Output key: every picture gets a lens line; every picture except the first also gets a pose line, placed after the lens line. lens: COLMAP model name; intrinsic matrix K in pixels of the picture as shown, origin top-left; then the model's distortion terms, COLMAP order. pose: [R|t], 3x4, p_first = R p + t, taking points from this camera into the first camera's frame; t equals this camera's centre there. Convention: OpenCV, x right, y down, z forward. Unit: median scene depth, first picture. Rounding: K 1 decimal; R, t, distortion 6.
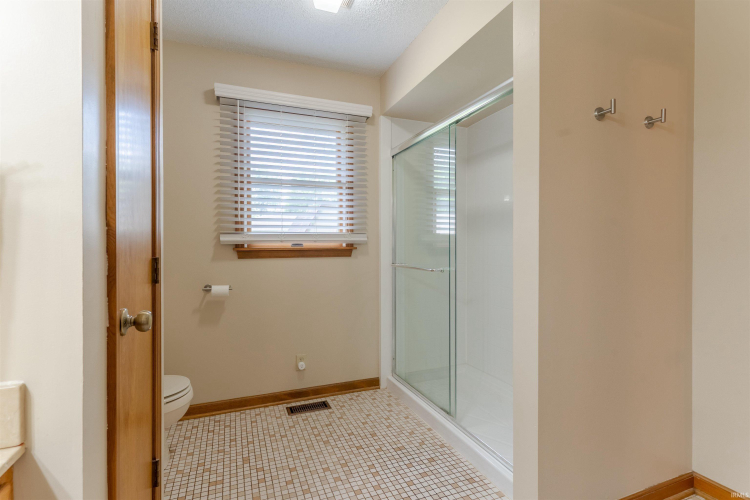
lens RADIAL K [[360.2, 0, 373.3], [0, 360.2, 247.9], [0, 0, 1]] dist [0.001692, -0.000249]
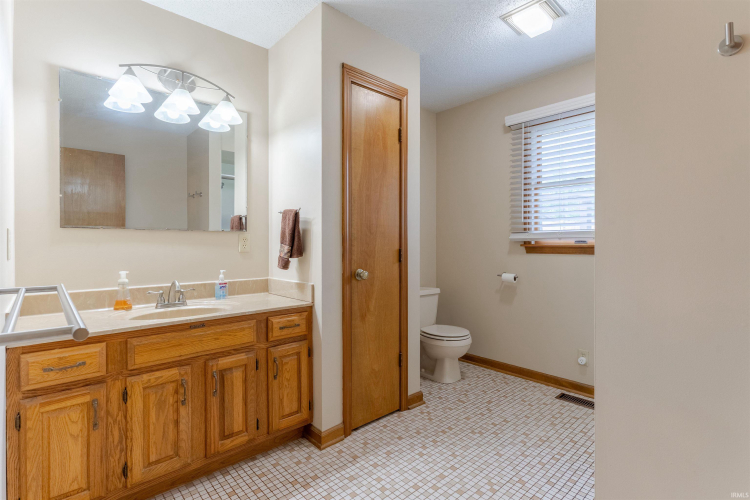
lens RADIAL K [[360.2, 0, 370.4], [0, 360.2, 245.7], [0, 0, 1]] dist [0.001692, -0.000249]
pose [[0.349198, 0.010655, -0.936988, 0.589567], [-0.010064, 0.999920, 0.007620, 0.000700], [0.936995, 0.006769, 0.349277, 0.088821]]
